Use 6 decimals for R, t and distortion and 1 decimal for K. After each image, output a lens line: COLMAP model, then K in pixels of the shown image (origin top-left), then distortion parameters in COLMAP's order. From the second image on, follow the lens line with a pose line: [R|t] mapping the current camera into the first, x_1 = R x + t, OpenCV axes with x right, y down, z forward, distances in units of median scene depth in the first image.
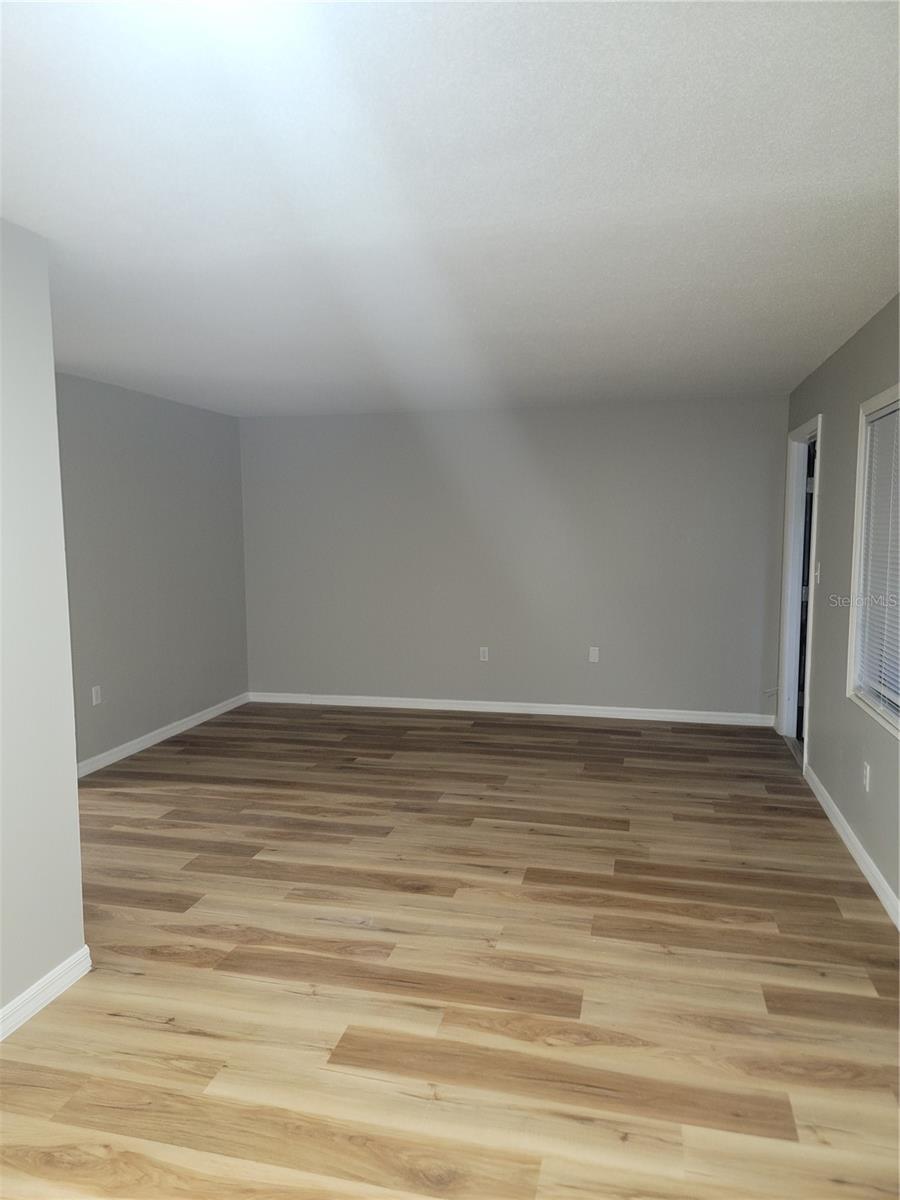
lens RADIAL K [[841.1, 0, 446.2], [0, 841.1, 606.9], [0, 0, 1]] dist [0.072295, -0.048724]
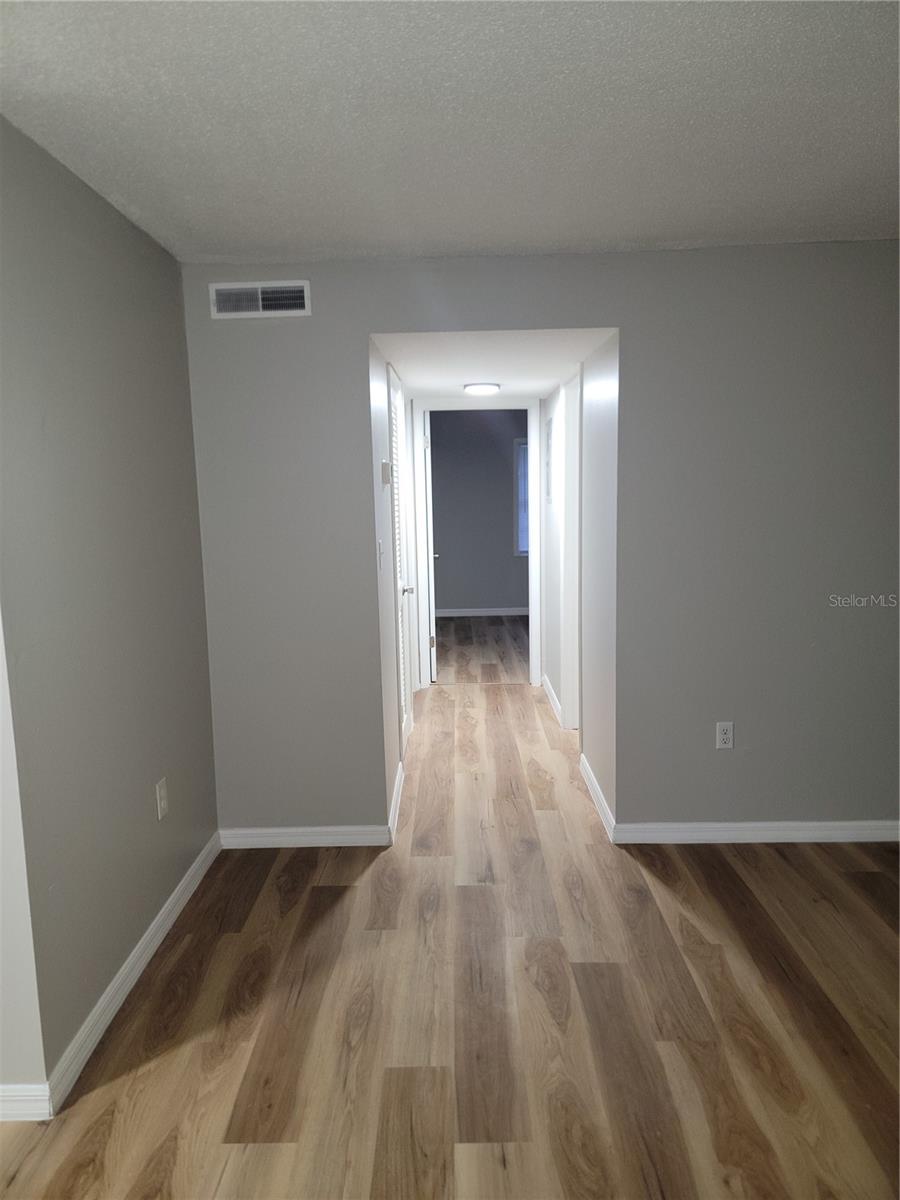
lens RADIAL K [[841.1, 0, 446.2], [0, 841.1, 606.9], [0, 0, 1]] dist [0.072295, -0.048724]
pose [[0.226741, 0.143750, -0.963288, 0.179033], [-0.075481, 0.988667, 0.129770, -0.070546], [0.971026, 0.043286, 0.235022, 0.715502]]
